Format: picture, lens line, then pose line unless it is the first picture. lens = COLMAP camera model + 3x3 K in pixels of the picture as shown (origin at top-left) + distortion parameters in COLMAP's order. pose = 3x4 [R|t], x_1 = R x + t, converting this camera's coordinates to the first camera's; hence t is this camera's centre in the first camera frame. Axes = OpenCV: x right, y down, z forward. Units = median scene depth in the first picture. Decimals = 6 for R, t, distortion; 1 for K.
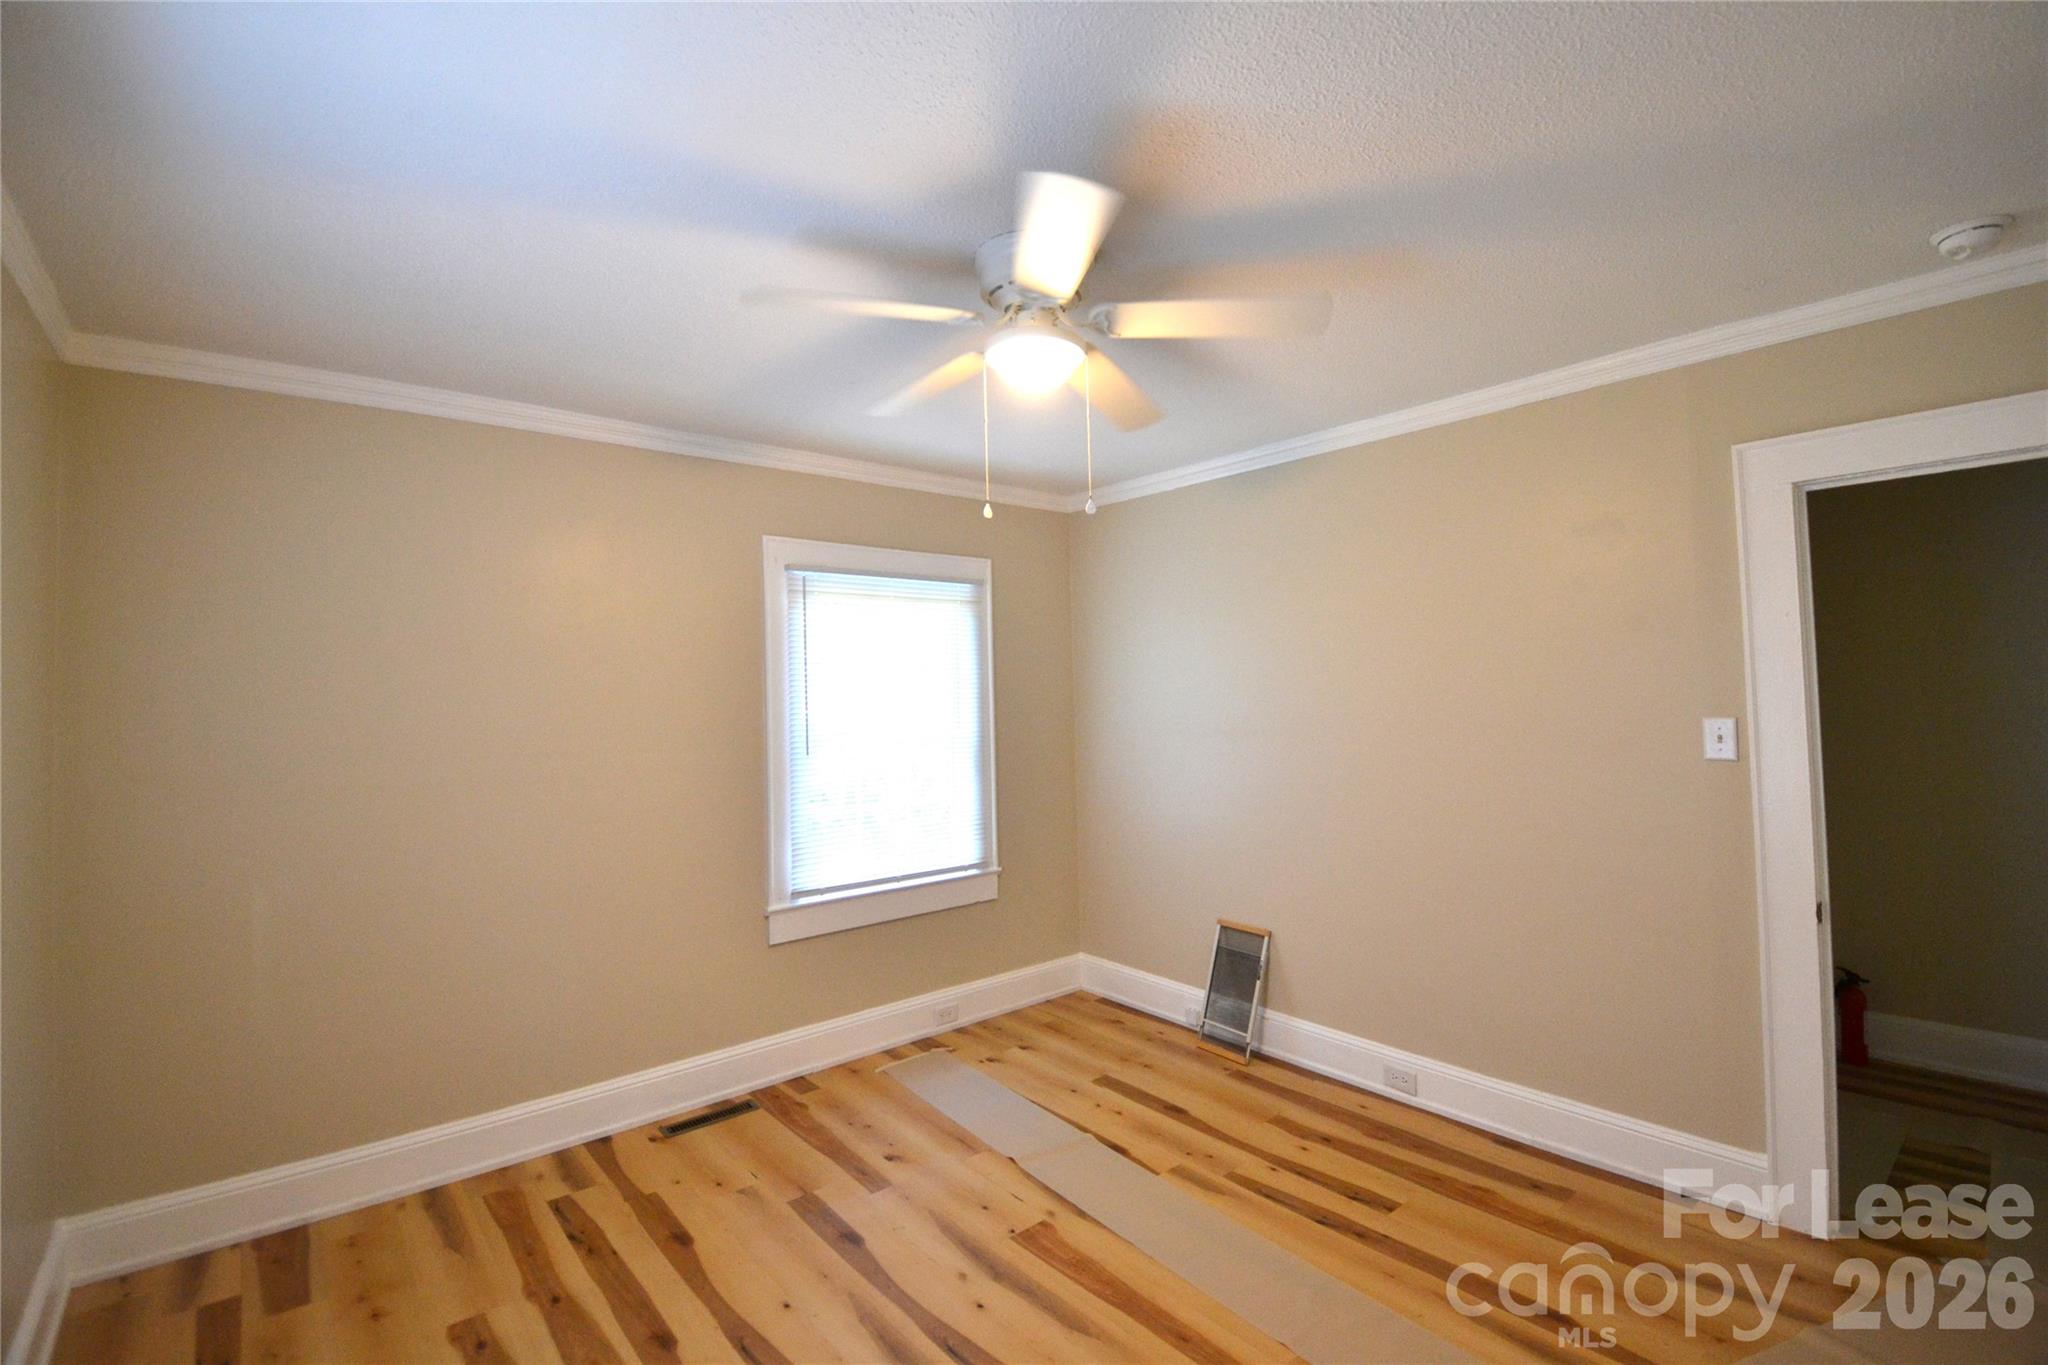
lens RADIAL K [[910.1, 0, 1016.9], [0, 910.1, 661.6], [0, 0, 1]] dist [0.004157, -0.013381]
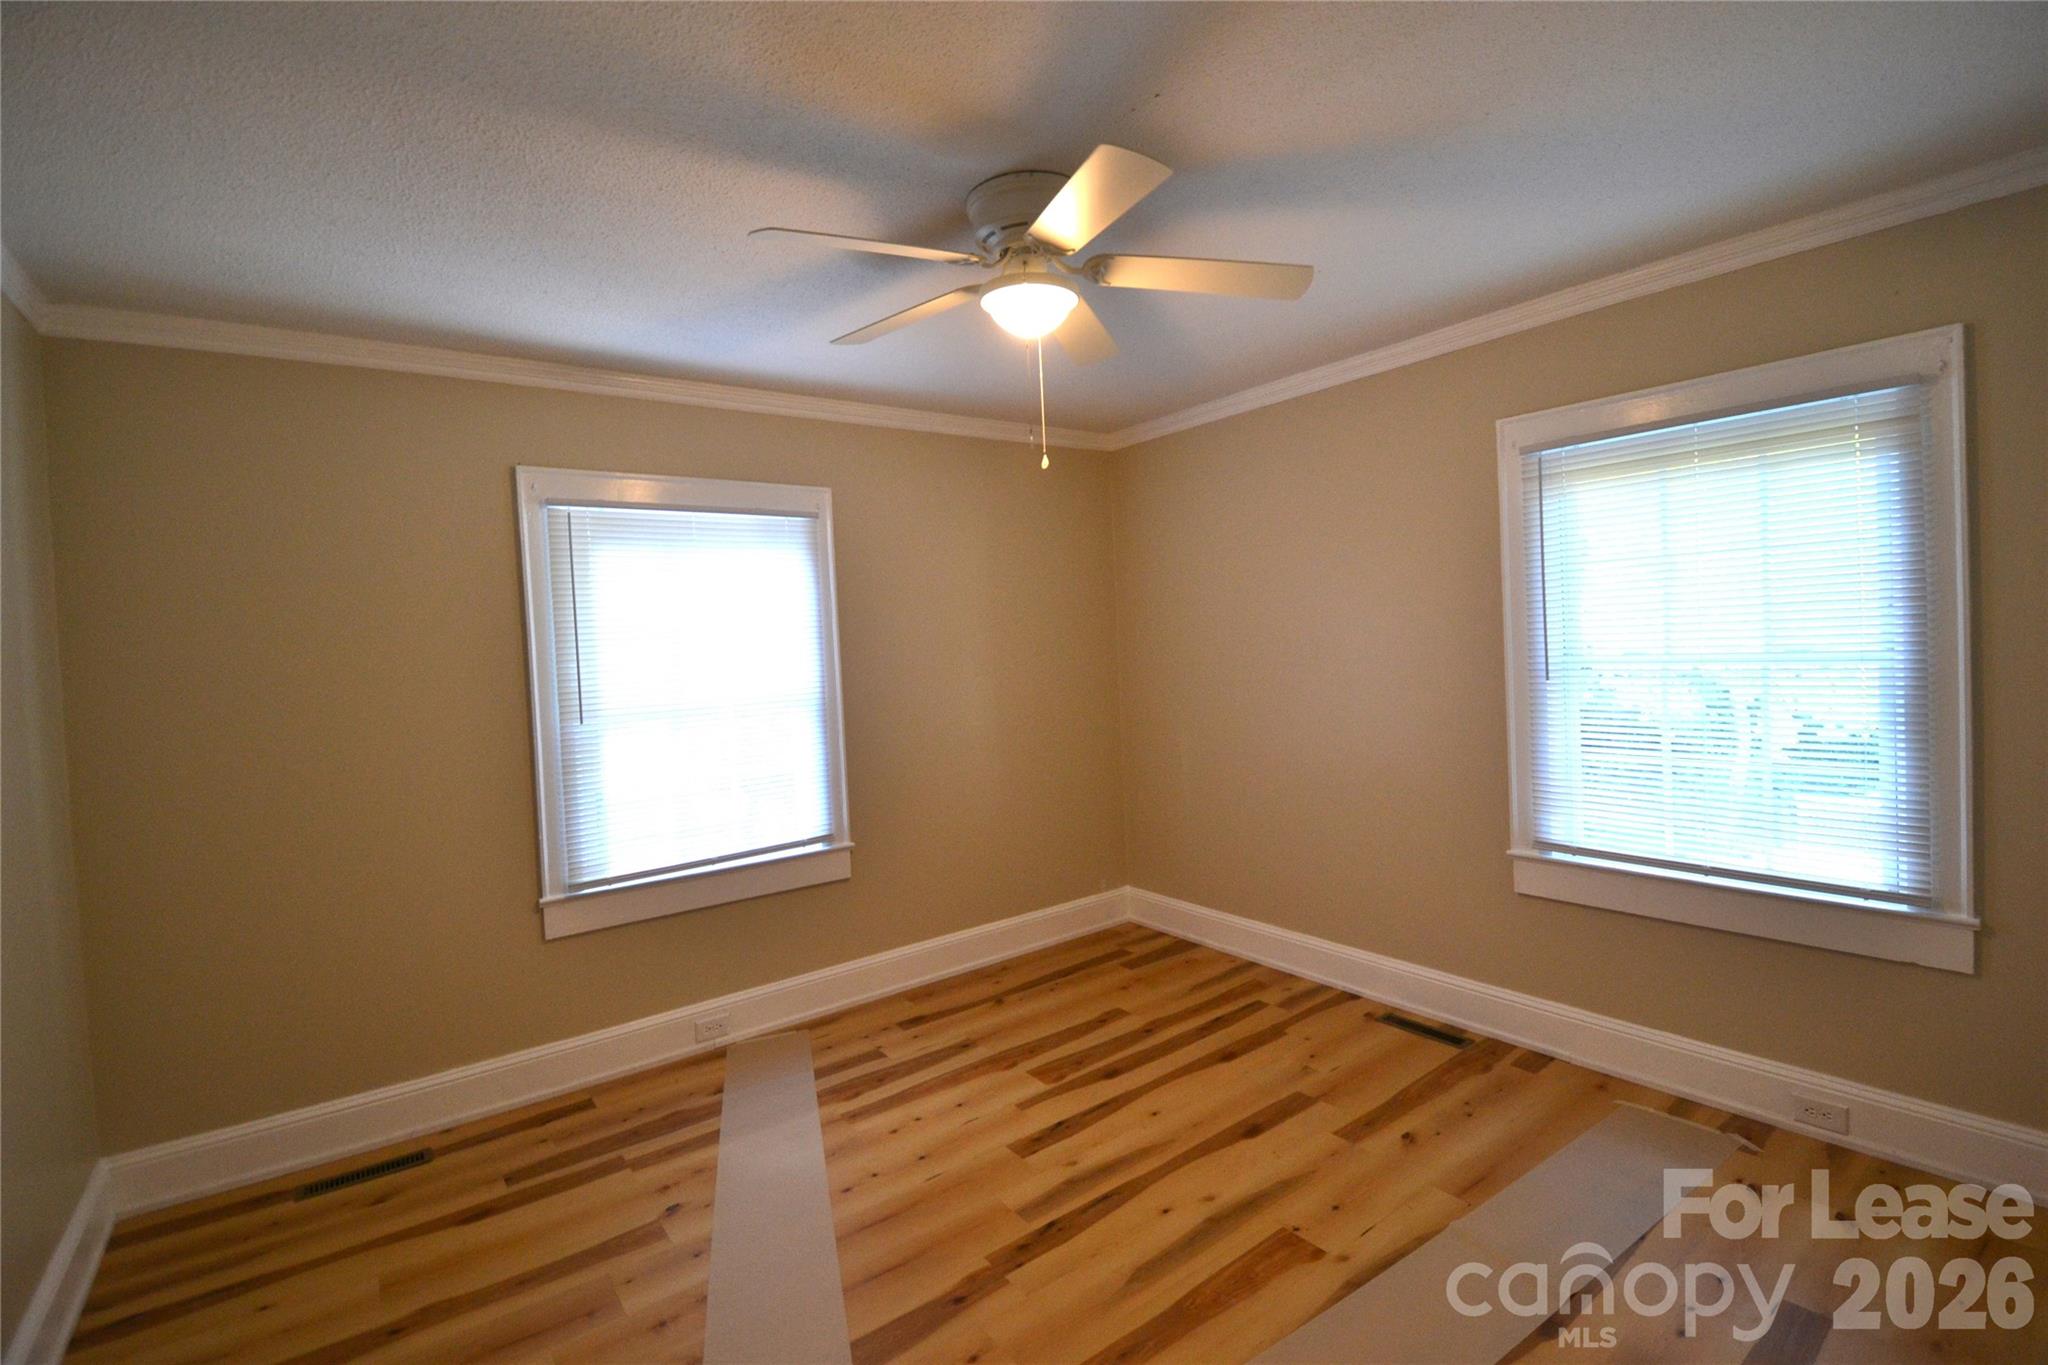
lens RADIAL K [[910.1, 0, 1032.6], [0, 910.1, 673.8], [0, 0, 1]] dist [0.004157, -0.013381]
pose [[-0.049911, 0.059209, -0.996997, 0.746383], [0.086195, 0.994772, 0.054762, 0.015927], [0.995027, -0.083203, -0.054754, 0.729330]]
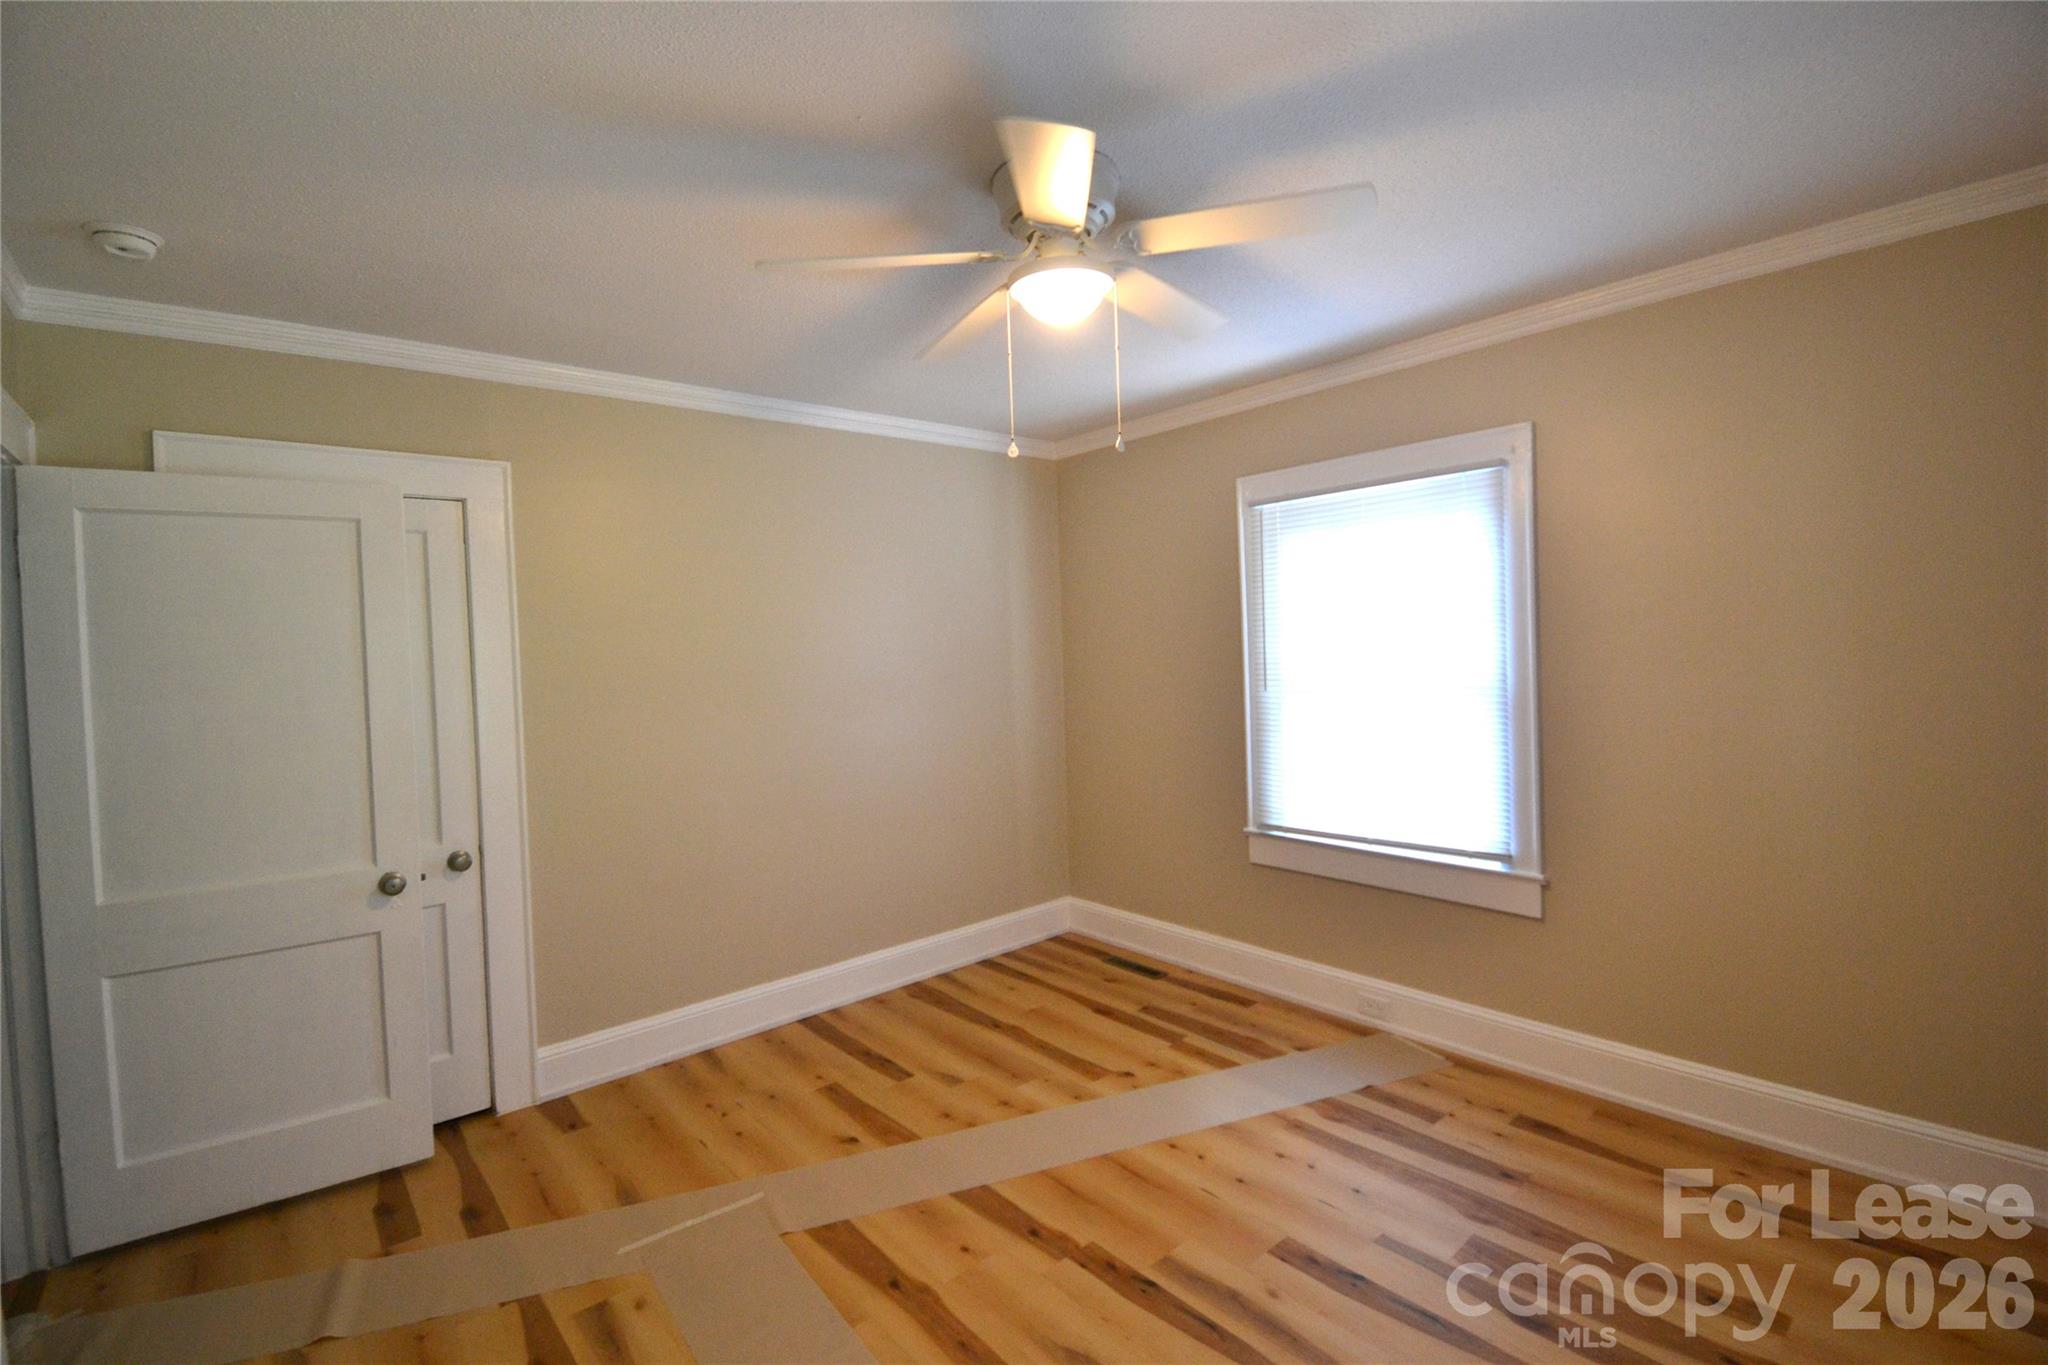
lens RADIAL K [[910.1, 0, 1013.4], [0, 910.1, 675.8], [0, 0, 1]] dist [0.004157, -0.013381]
pose [[-0.998346, 0.056983, -0.007659, 0.072967], [0.057008, 0.998369, -0.003080, 0.051068], [0.007471, -0.003511, -0.999966, 1.384273]]
